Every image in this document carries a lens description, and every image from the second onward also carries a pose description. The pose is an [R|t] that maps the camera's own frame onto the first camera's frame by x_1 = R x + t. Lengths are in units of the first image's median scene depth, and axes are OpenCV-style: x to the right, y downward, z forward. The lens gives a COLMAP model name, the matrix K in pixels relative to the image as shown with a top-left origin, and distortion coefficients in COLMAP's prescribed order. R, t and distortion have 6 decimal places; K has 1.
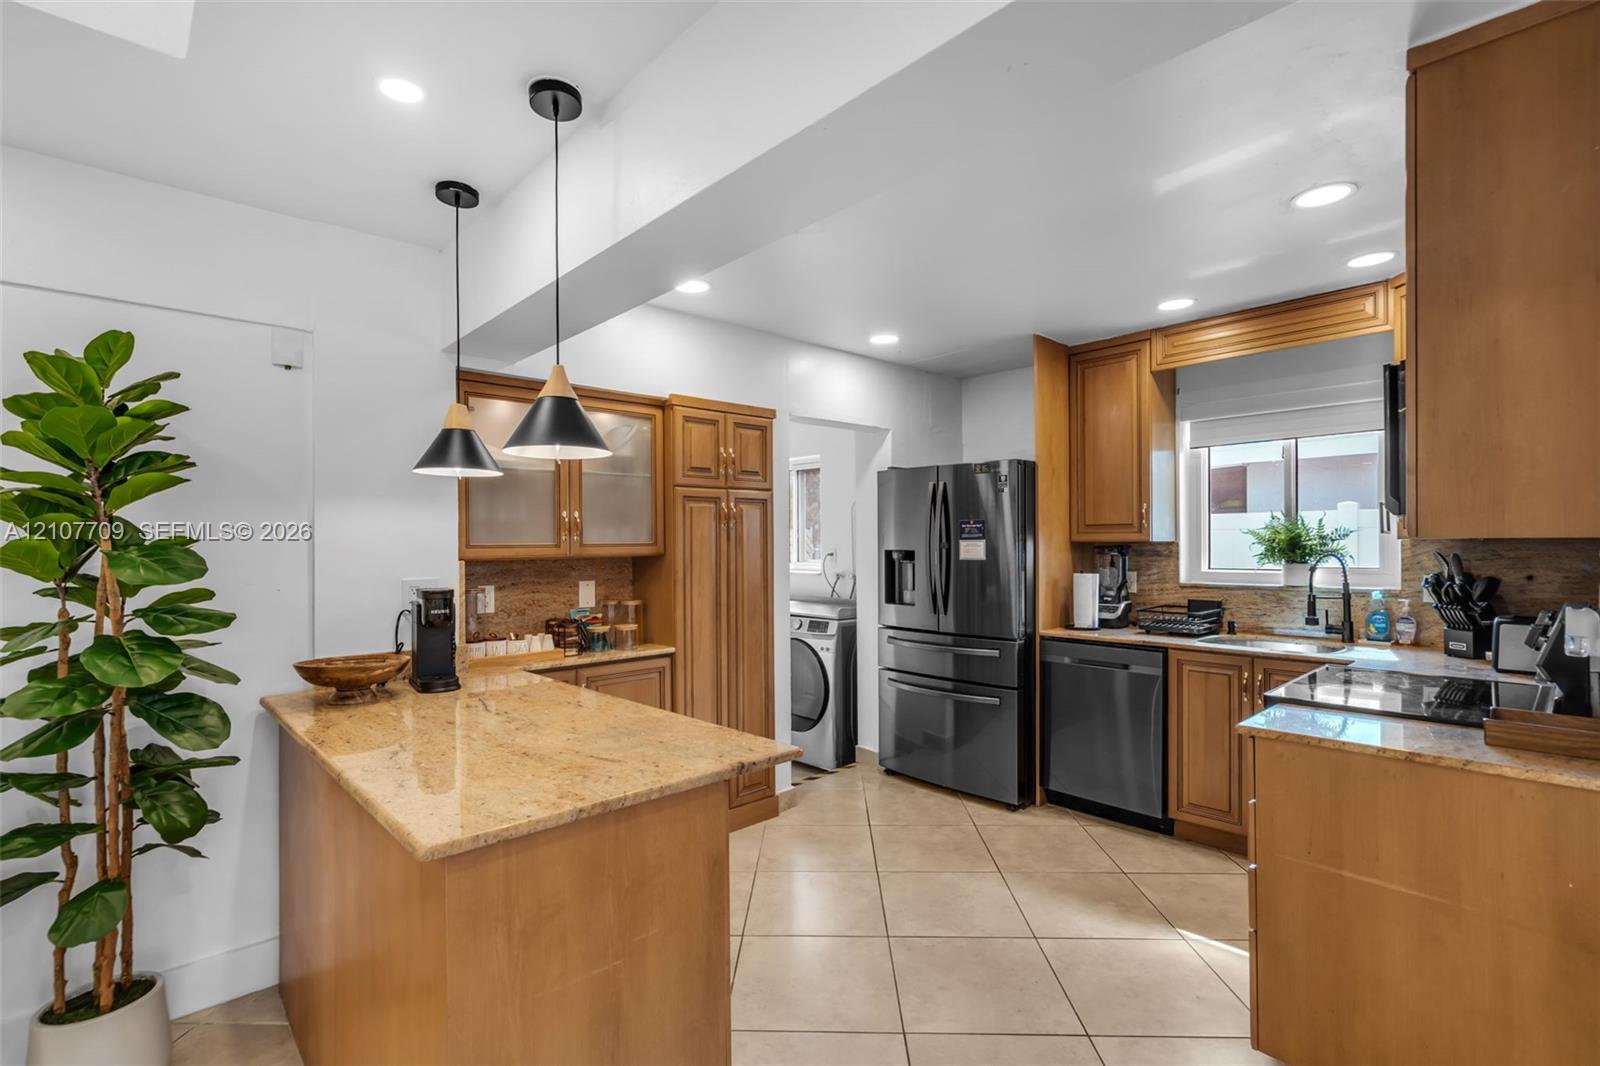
lens RADIAL K [[759.4, 0, 811.7], [0, 759.4, 537.8], [0, 0, 1]] dist [0.003689, 0.000450]
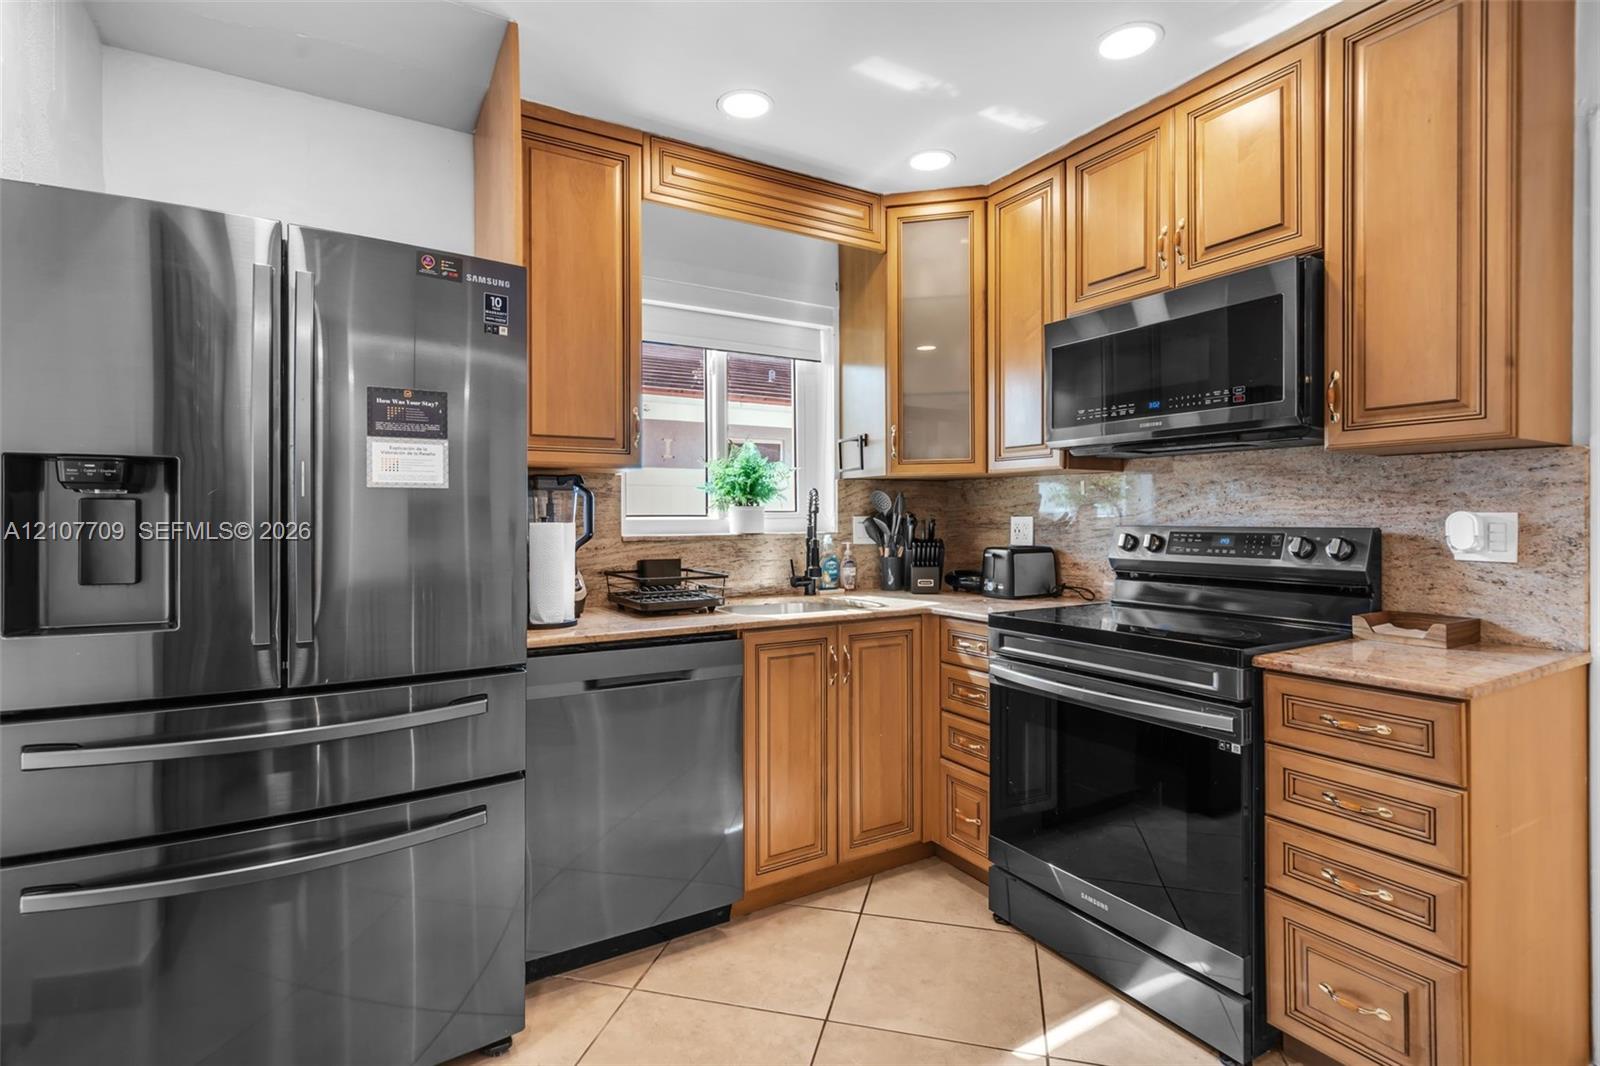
lens RADIAL K [[759.4, 0, 798.5], [0, 759.4, 518.0], [0, 0, 1]] dist [0.003689, 0.000450]
pose [[0.222970, 0.002264, 0.974823, -0.140344], [-0.005801, 0.999983, -0.000995, 0.046531], [-0.974808, -0.005433, 0.222979, 0.756692]]
